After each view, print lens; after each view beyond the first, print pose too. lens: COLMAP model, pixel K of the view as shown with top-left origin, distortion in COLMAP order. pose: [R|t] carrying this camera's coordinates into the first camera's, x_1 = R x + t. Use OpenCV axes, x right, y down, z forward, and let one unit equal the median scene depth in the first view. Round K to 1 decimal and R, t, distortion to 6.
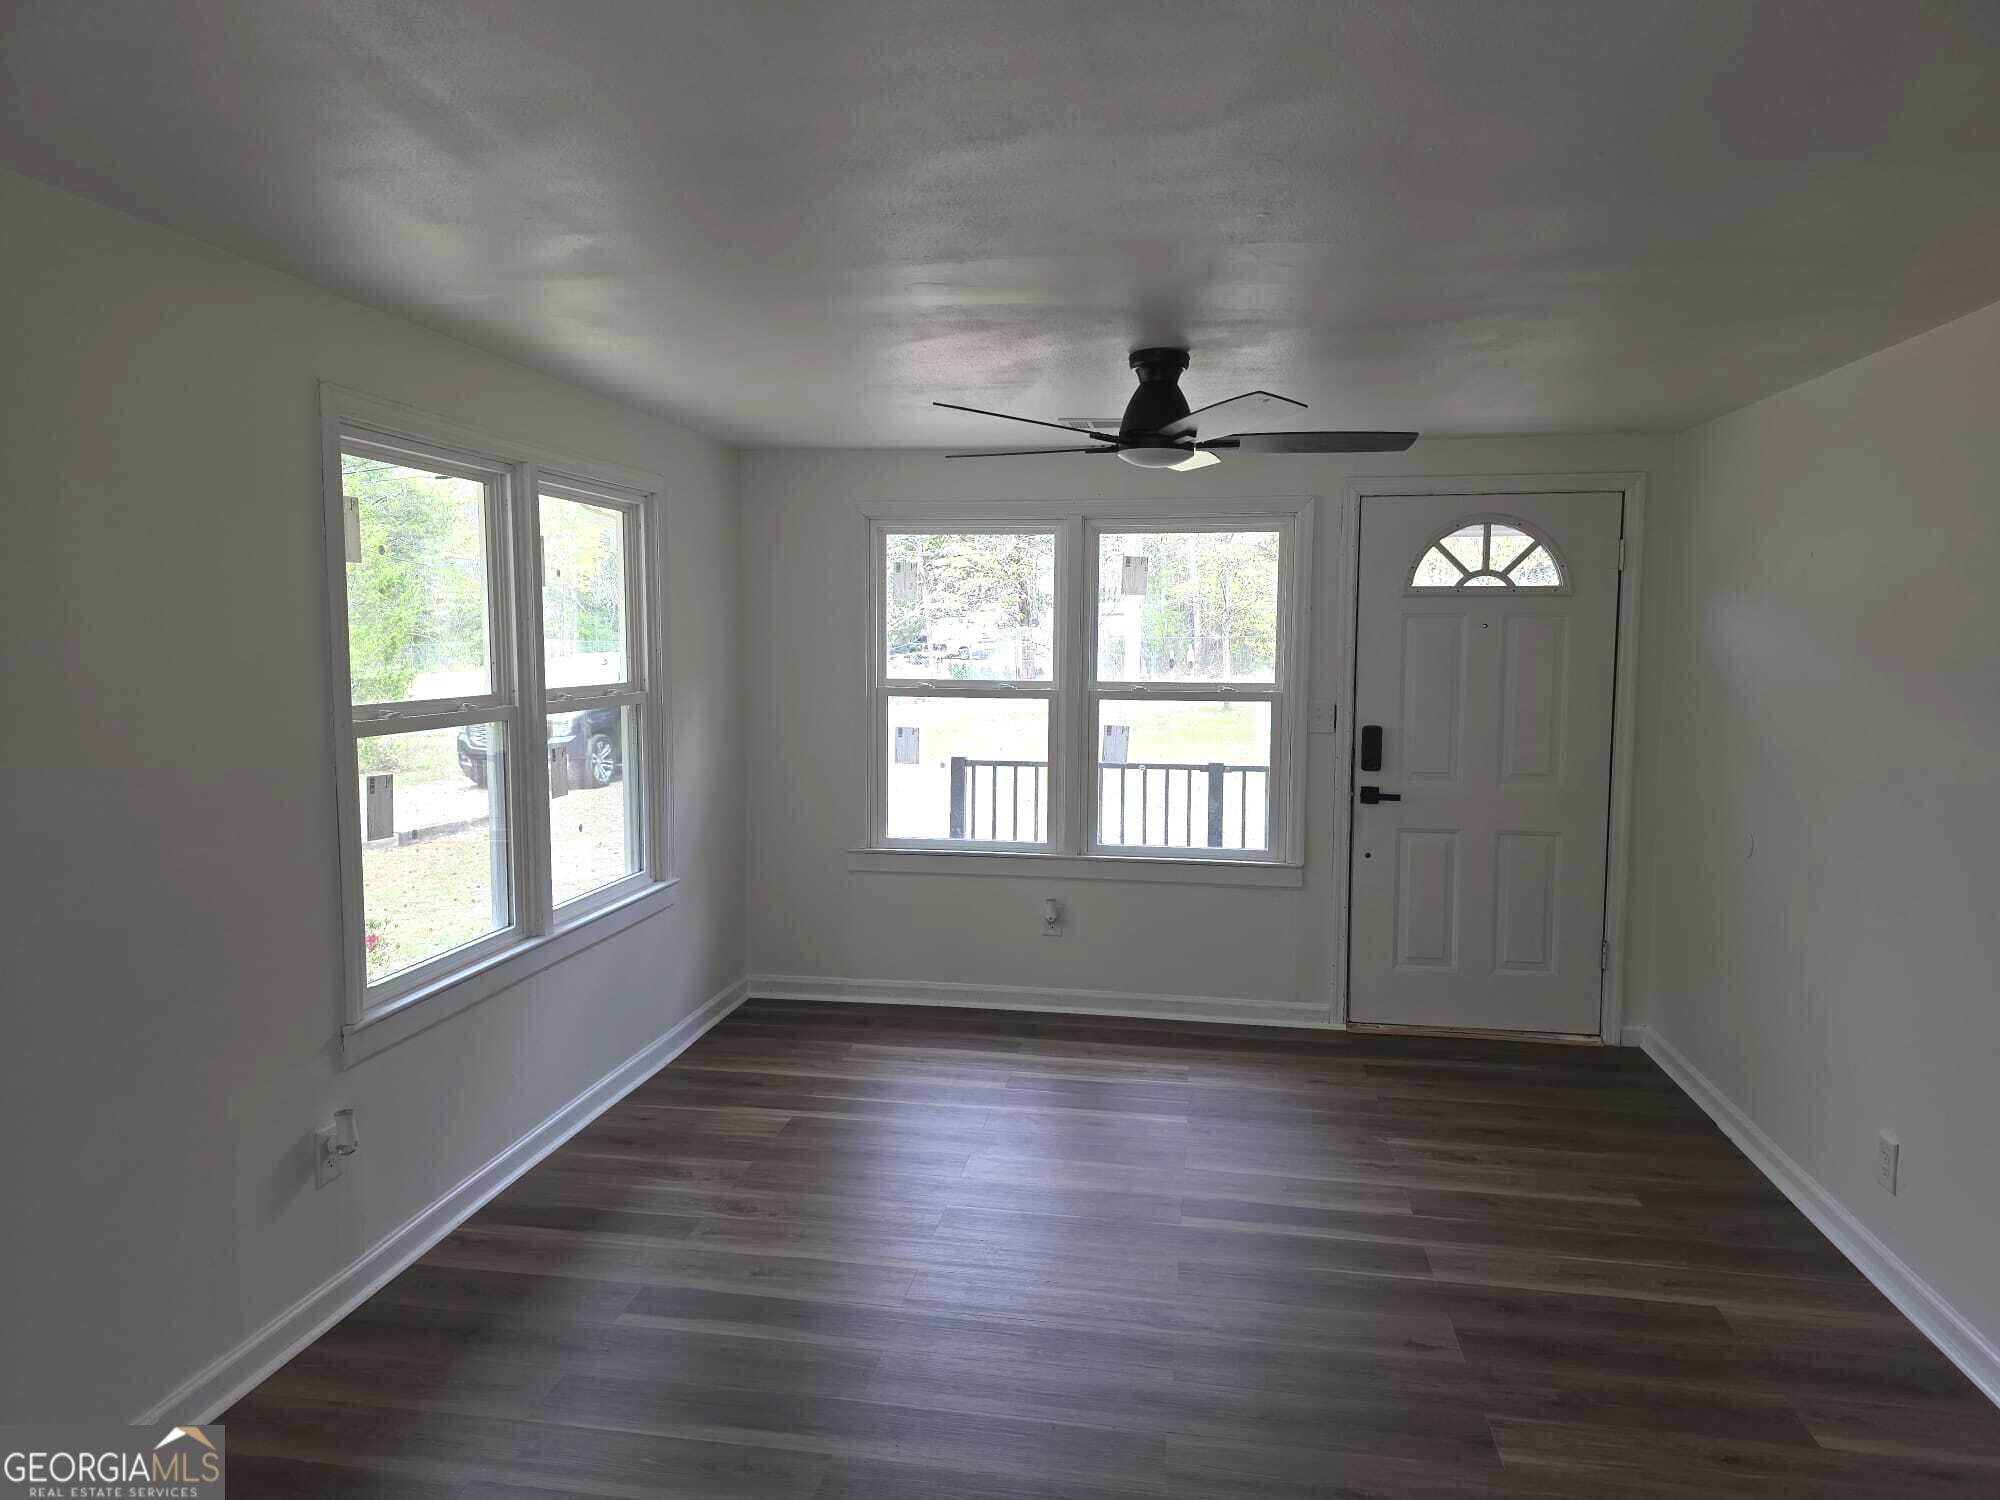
lens RADIAL K [[1333.2, 0, 1000.0], [0, 1333.2, 750.0], [0, 0, 1]] dist [0.075581, -0.078949]
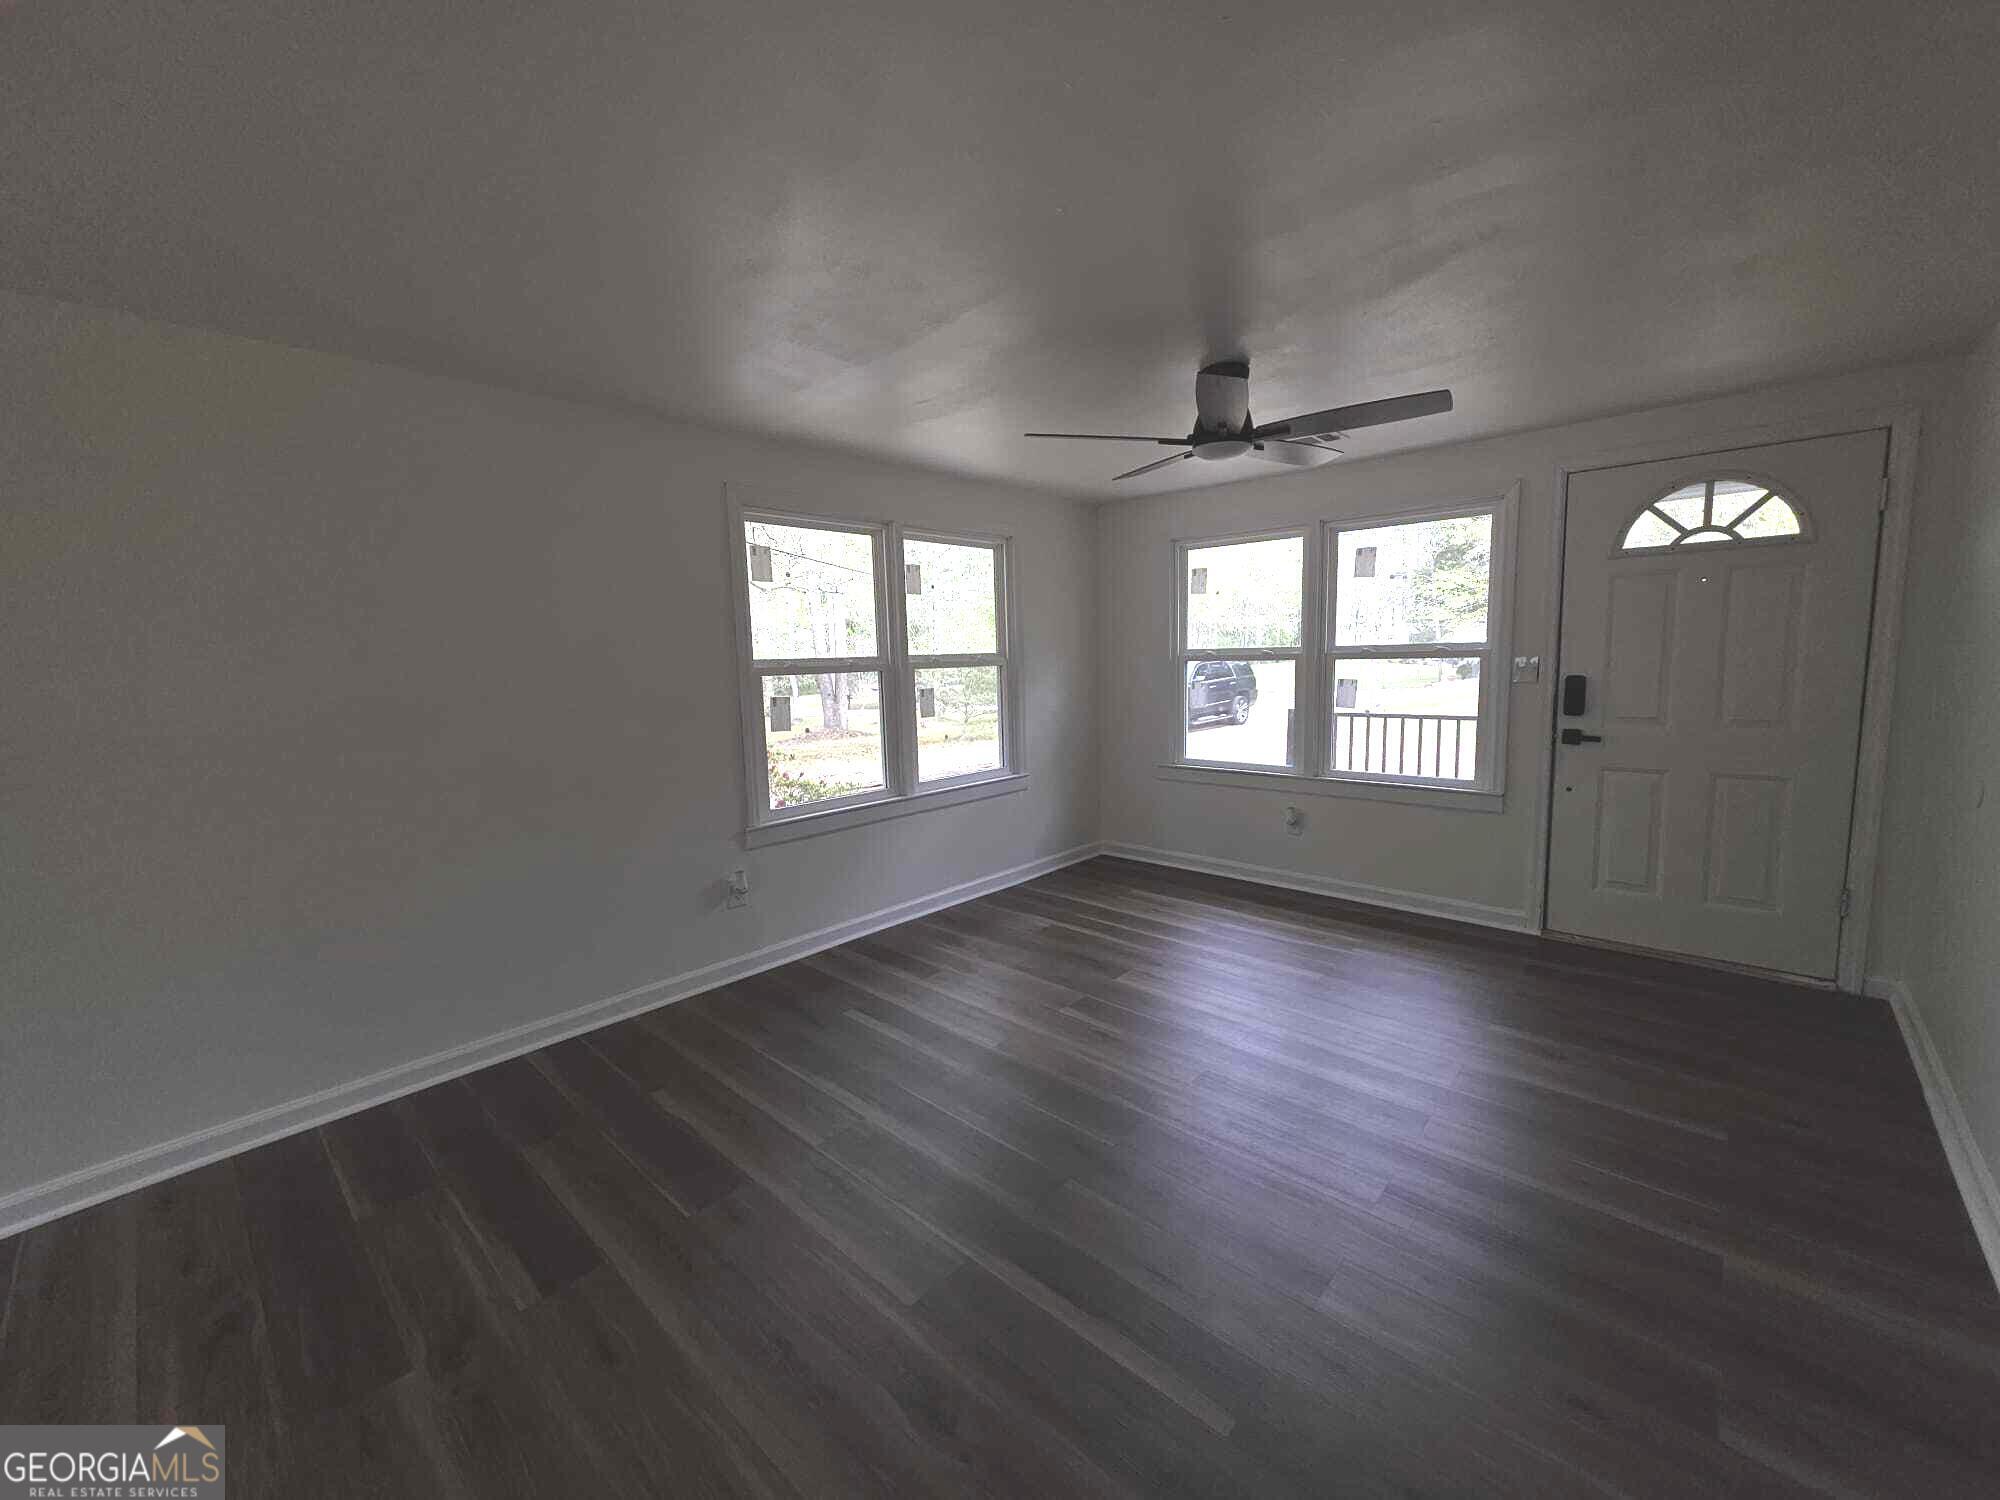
lens RADIAL K [[795.1, 0, 991.6], [0, 795.1, 747.8], [0, 0, 1]] dist [0.001133, -0.000278]
pose [[0.830275, 0.037945, -0.556061, 0.245340], [-0.017781, 0.998975, 0.041620, 0.023961], [0.557070, -0.024669, 0.830099, 0.160651]]
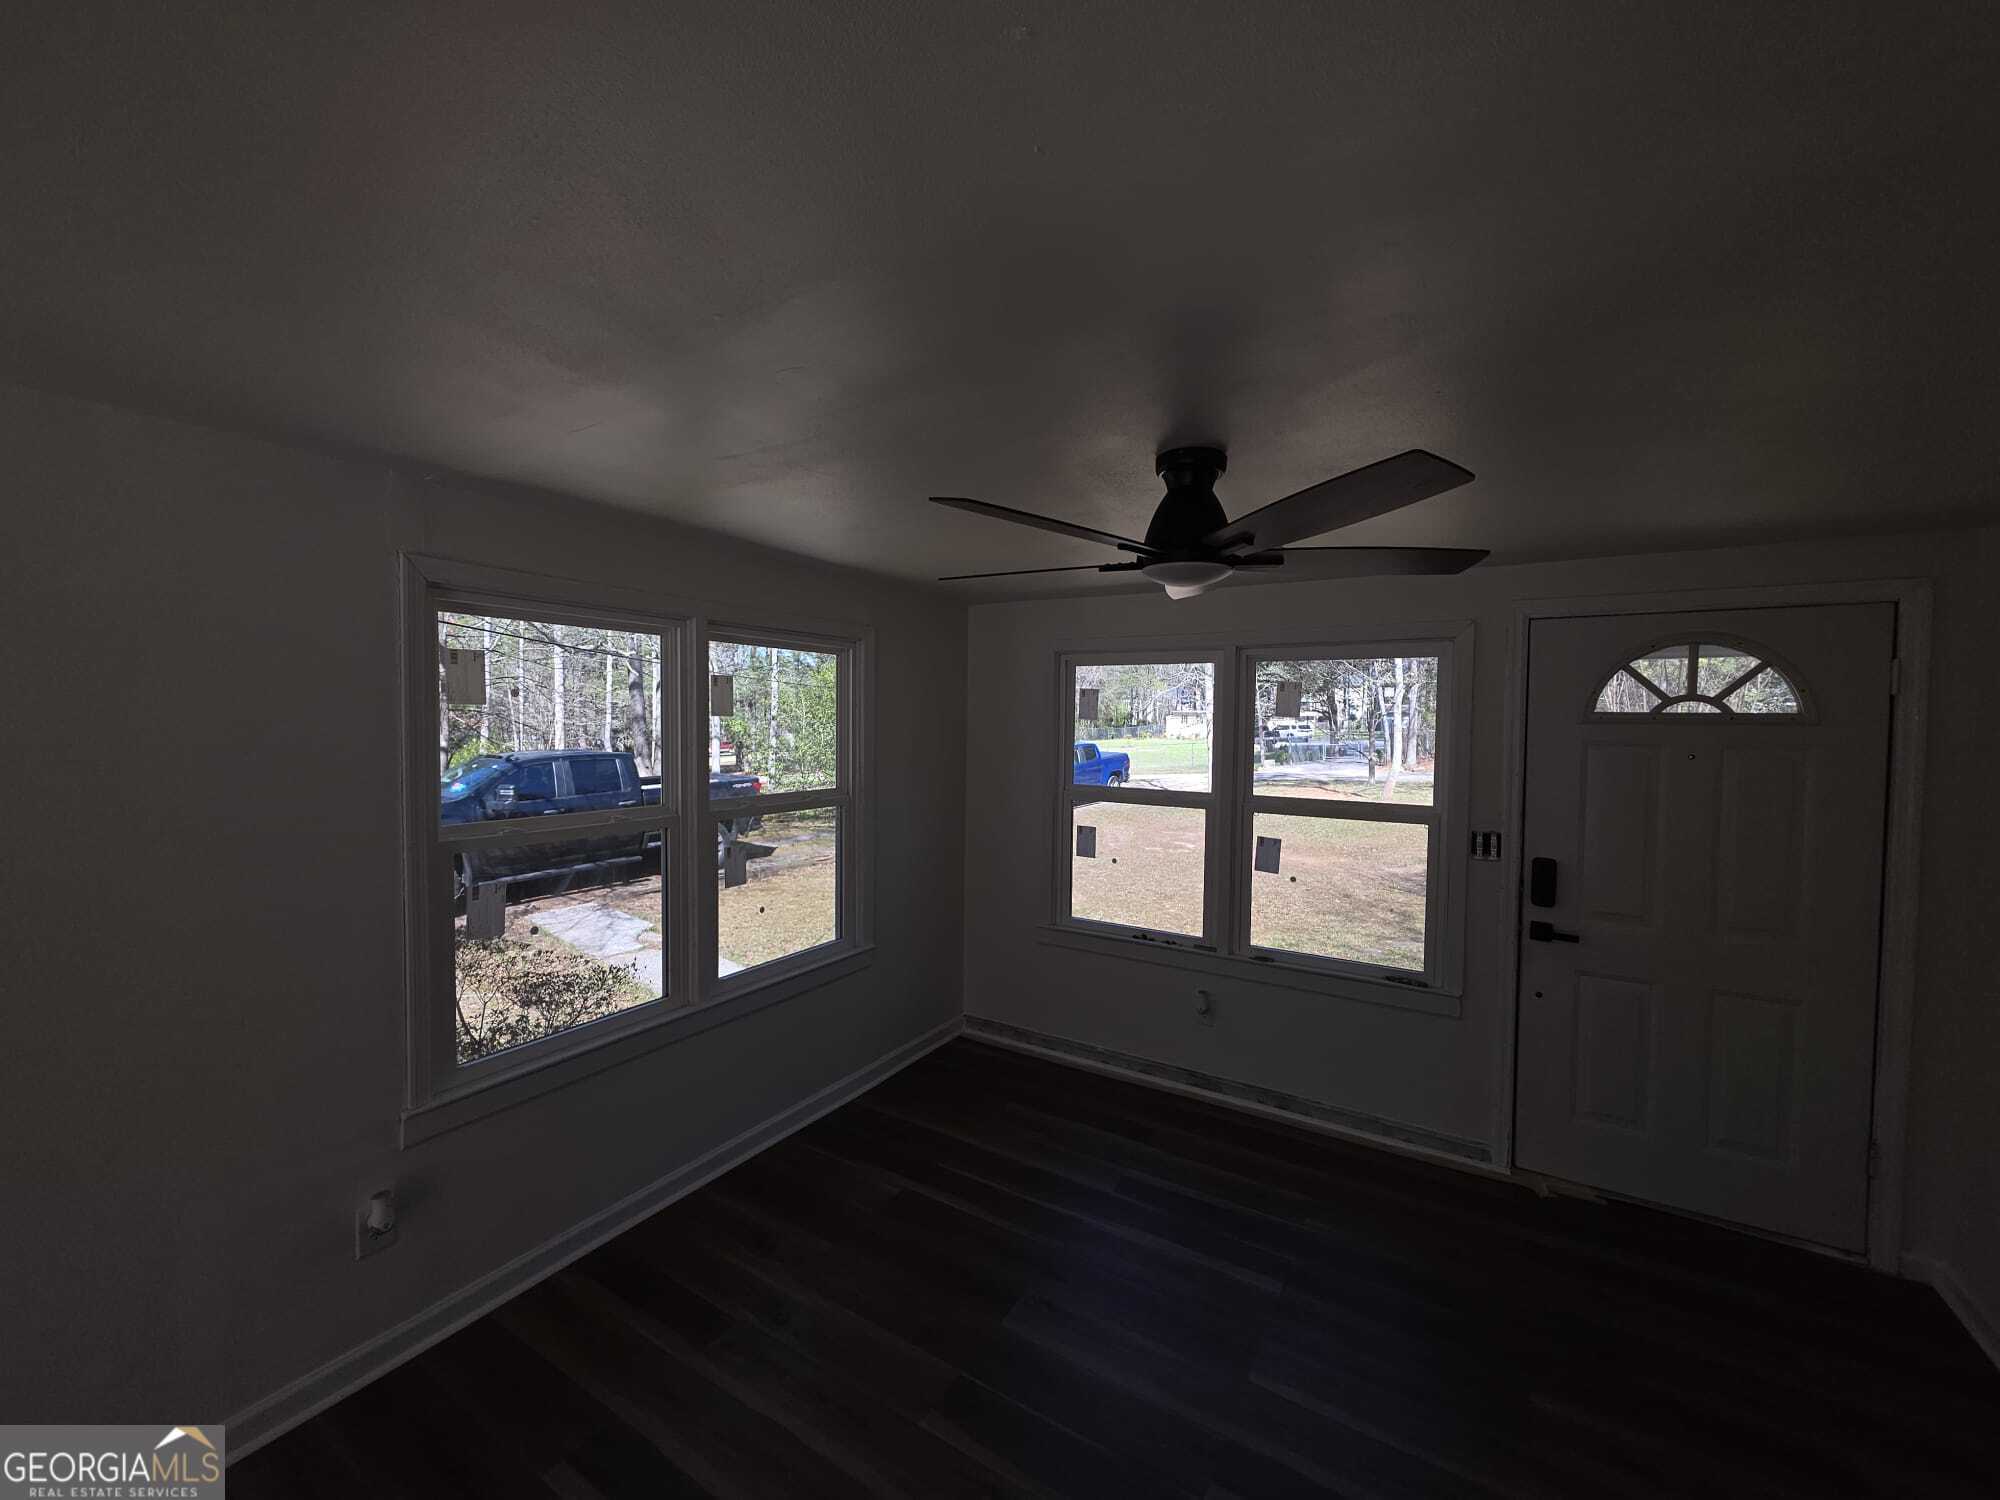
lens RADIAL K [[795.1, 0, 991.6], [0, 795.1, 747.8], [0, 0, 1]] dist [0.001133, -0.000278]
pose [[0.924271, 0.020151, -0.381206, 0.130051], [-0.041965, 0.997917, -0.048997, -0.052259], [0.379424, 0.061284, 0.923191, 0.329608]]
